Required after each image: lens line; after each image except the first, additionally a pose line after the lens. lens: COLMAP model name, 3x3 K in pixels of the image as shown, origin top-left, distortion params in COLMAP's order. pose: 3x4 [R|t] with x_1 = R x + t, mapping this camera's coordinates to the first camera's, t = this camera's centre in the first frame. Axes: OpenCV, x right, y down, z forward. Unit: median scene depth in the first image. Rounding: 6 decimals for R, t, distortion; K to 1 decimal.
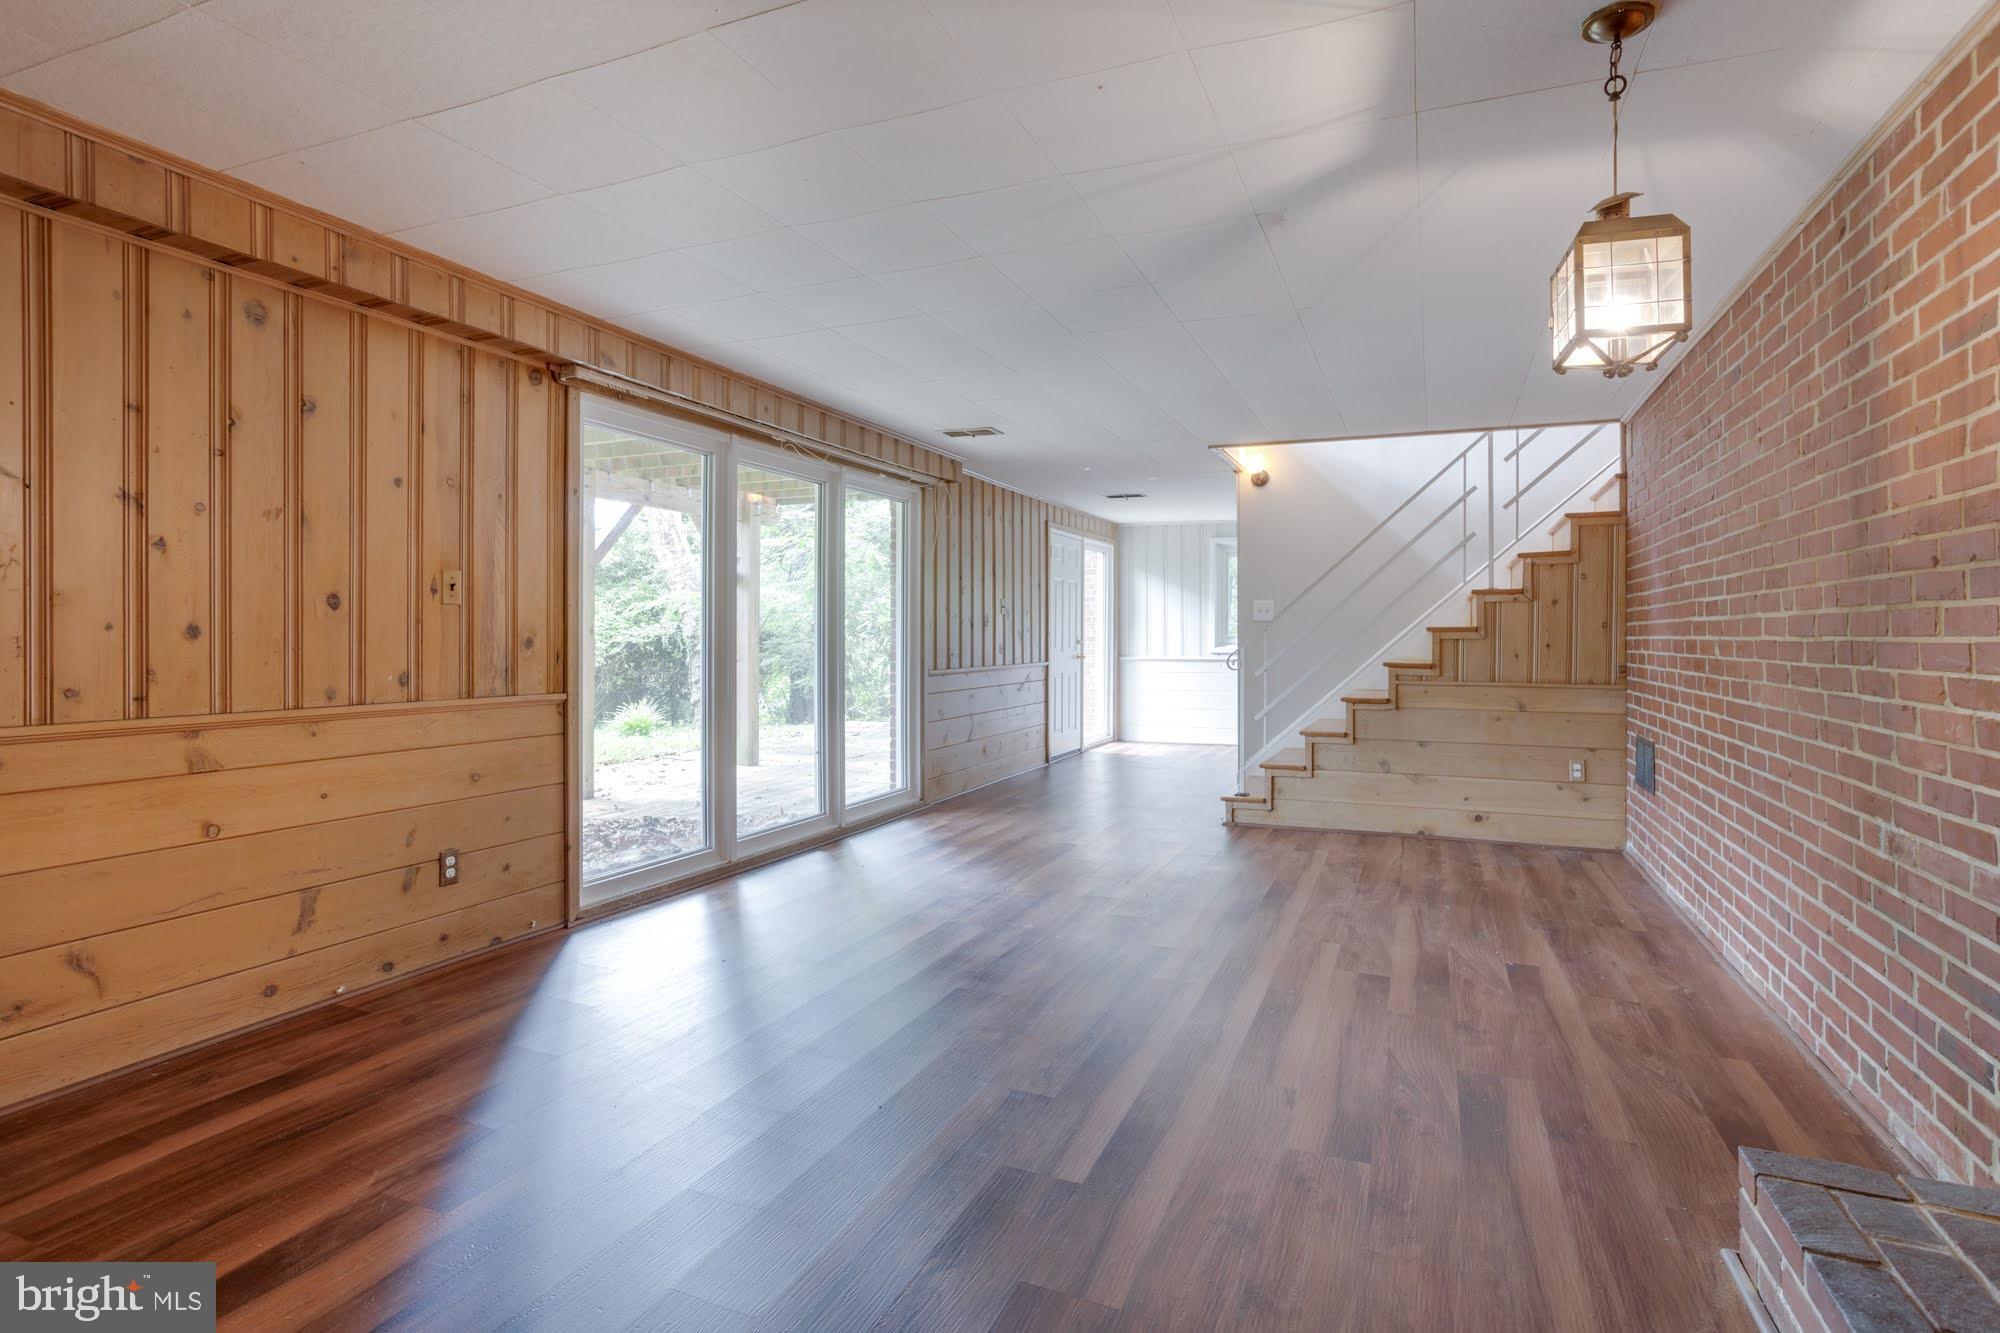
lens RADIAL K [[982.3, 0, 1073.4], [0, 982.3, 640.3], [0, 0, 1]] dist [-0.055385, 0.031693]
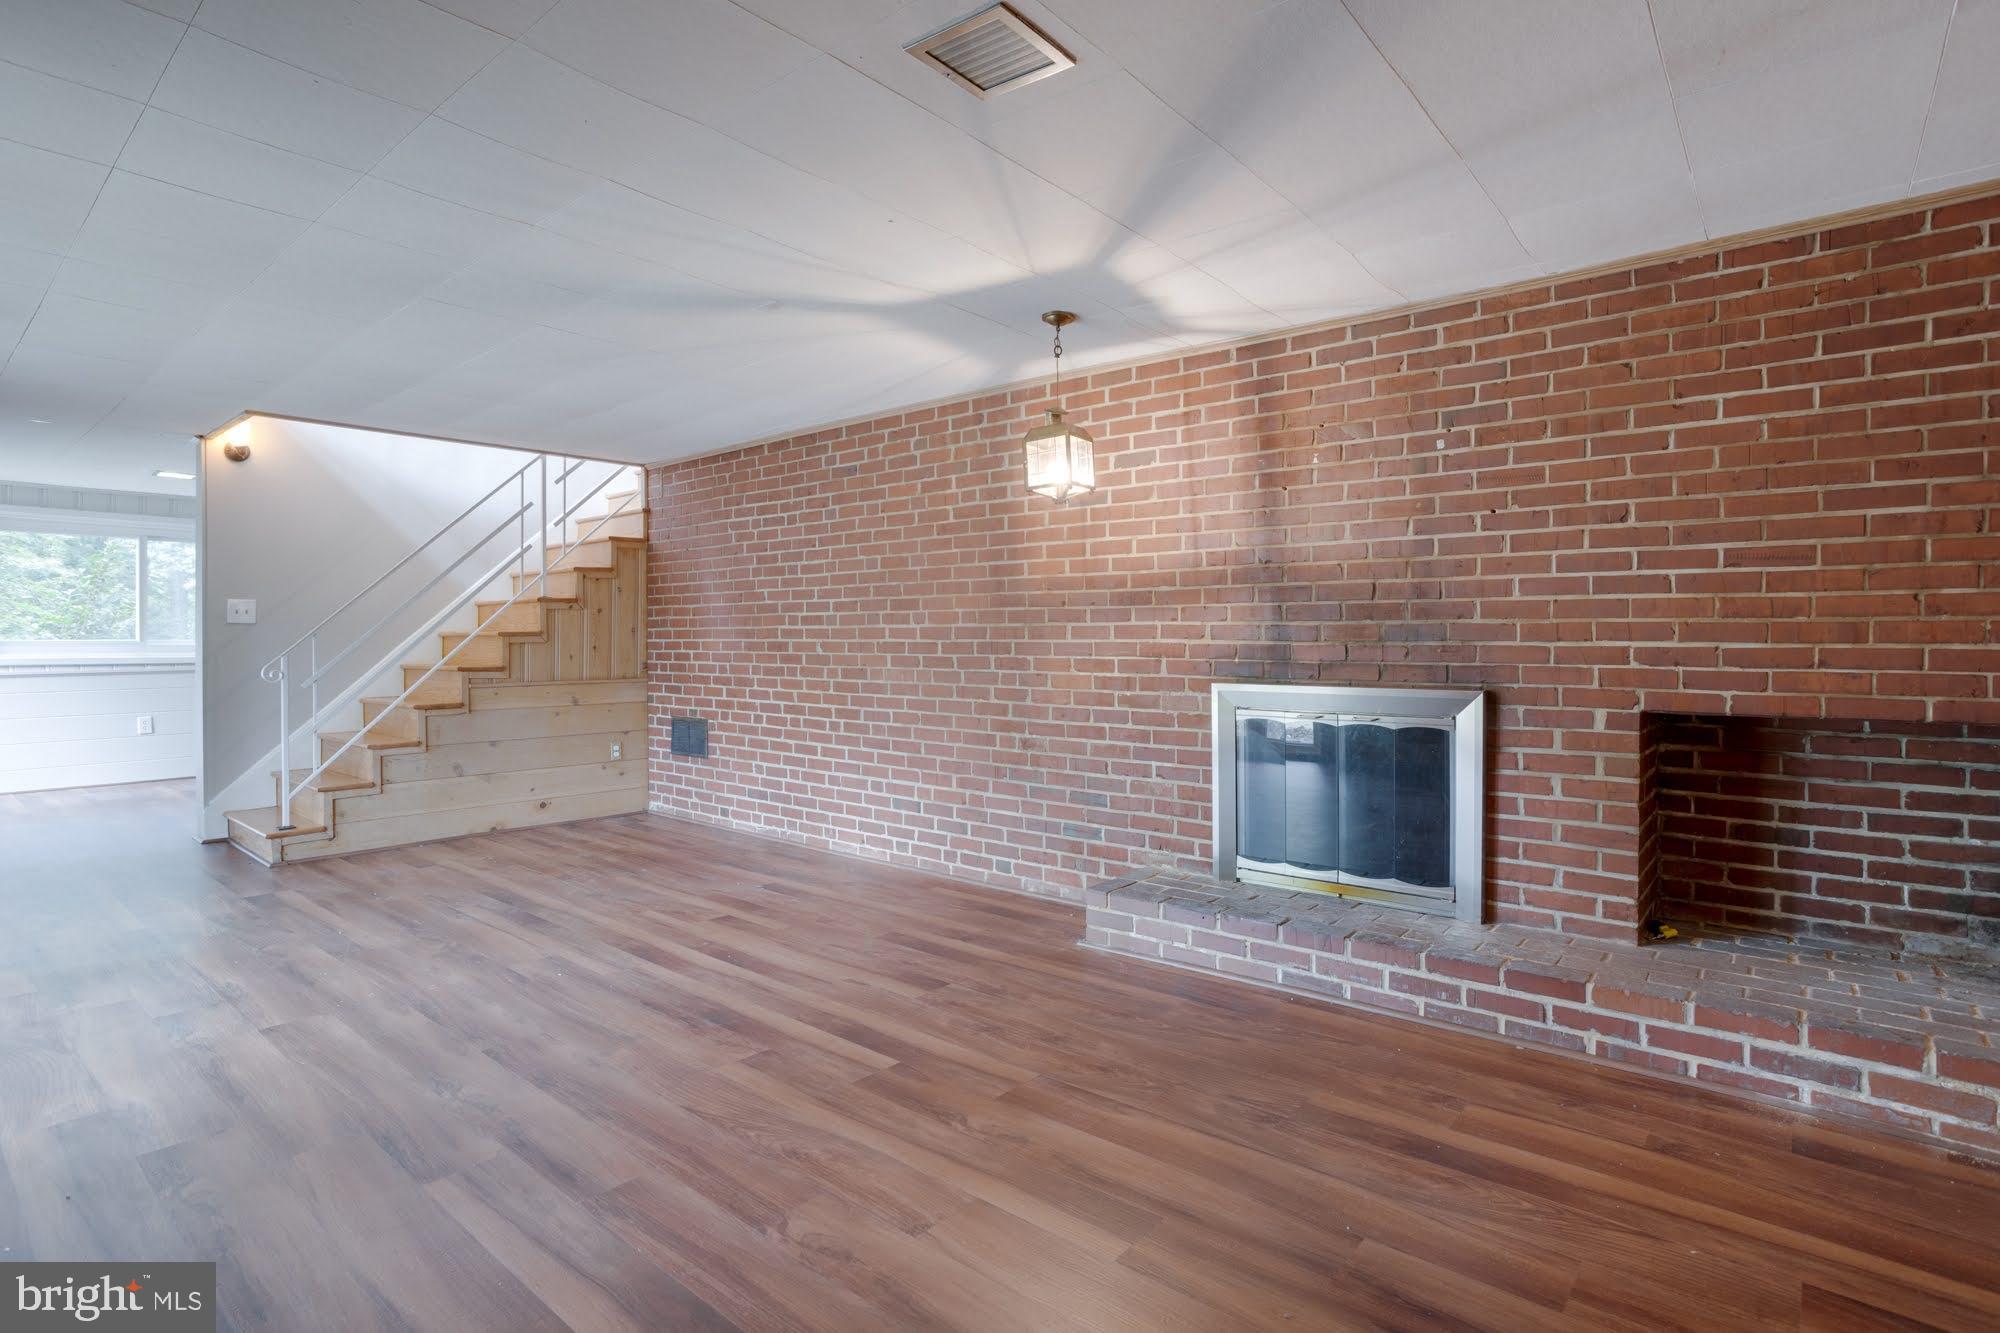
lens RADIAL K [[964.3, 0, 981.0], [0, 964.3, 647.4], [0, 0, 1]] dist [-0.064428, 0.032525]
pose [[0.335939, -0.014345, 0.941774, -0.725534], [0.007990, 0.999891, 0.012380, -0.008530], [-0.941850, 0.003366, 0.336017, 0.289328]]
